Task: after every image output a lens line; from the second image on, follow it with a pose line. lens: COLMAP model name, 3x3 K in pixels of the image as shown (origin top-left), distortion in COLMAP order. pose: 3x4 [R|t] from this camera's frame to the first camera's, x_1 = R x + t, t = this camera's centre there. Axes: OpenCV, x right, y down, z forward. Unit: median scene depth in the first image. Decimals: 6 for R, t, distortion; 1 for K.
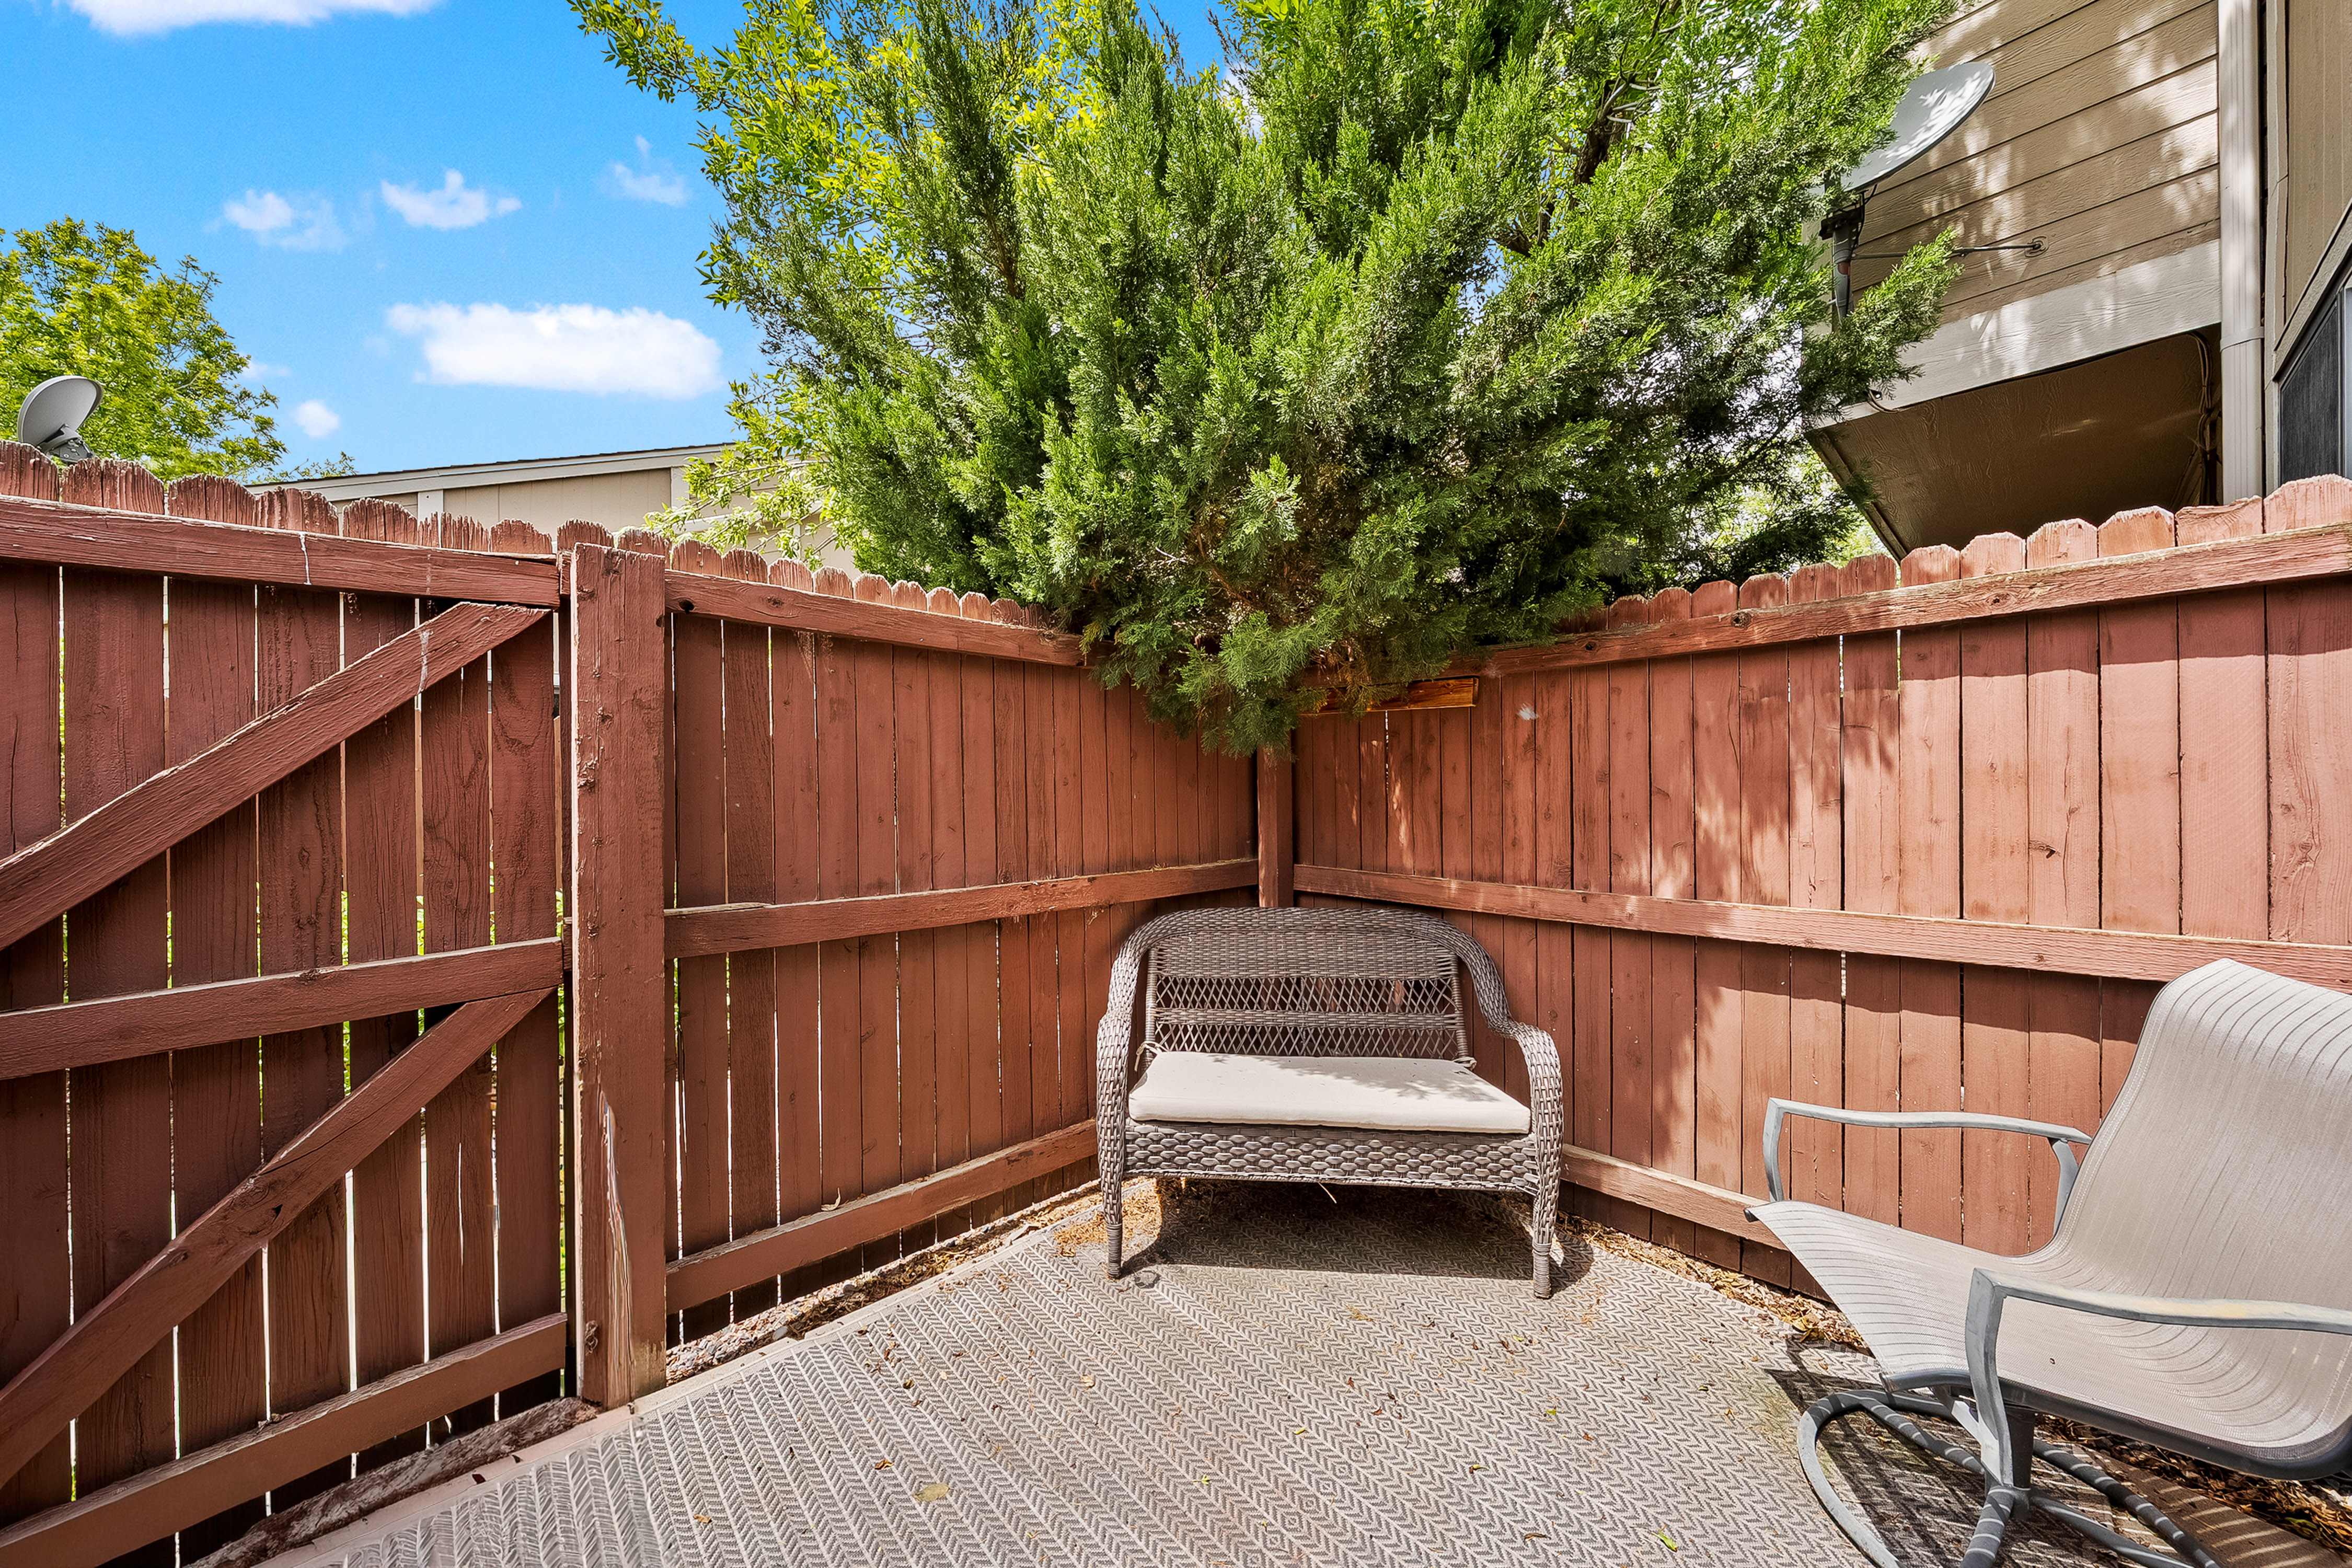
lens RADIAL K [[810.0, 0, 1176.0], [0, 810.0, 784.0], [0, 0, 1]] dist [0.000272, -0.000059]
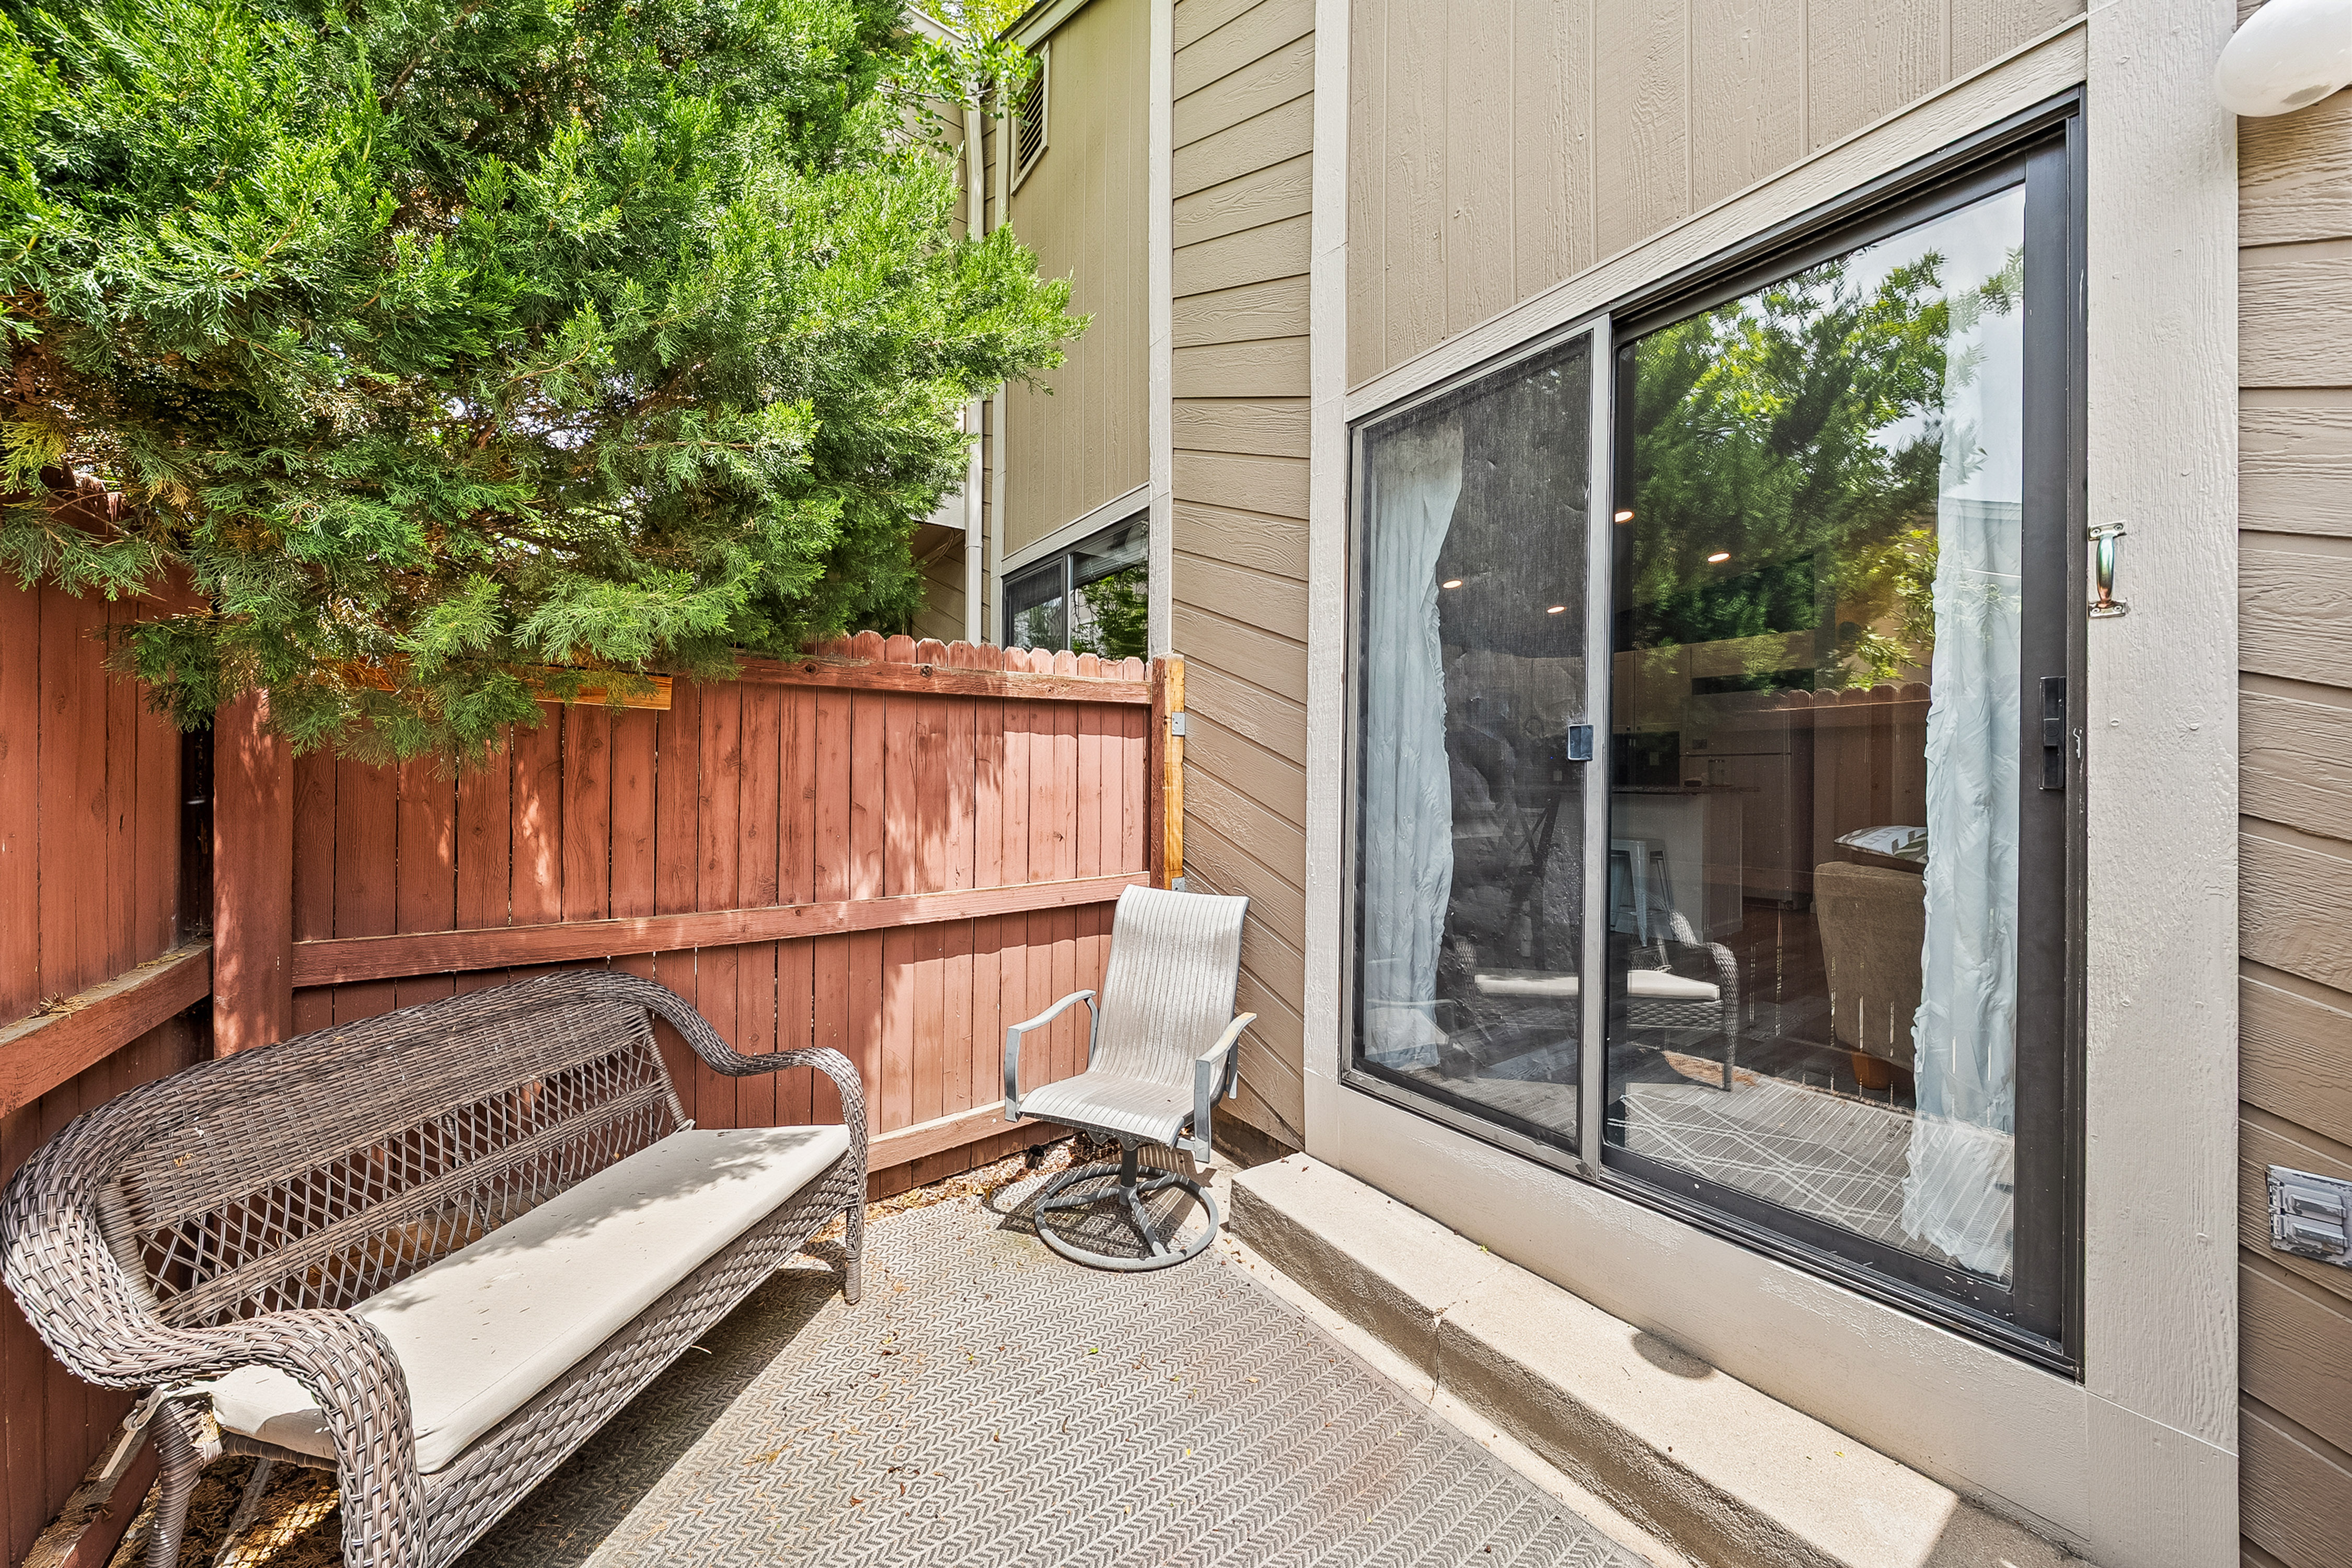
lens RADIAL K [[792.3, 0, 1167.6], [0, 792.3, 771.8], [0, 0, 1]] dist [-0.000100, -0.000096]
pose [[0.124076, 0.015763, 0.992147, -0.454268], [-0.011843, 0.999826, -0.014404, -0.028754], [-0.992202, -0.009963, 0.124241, 0.429228]]
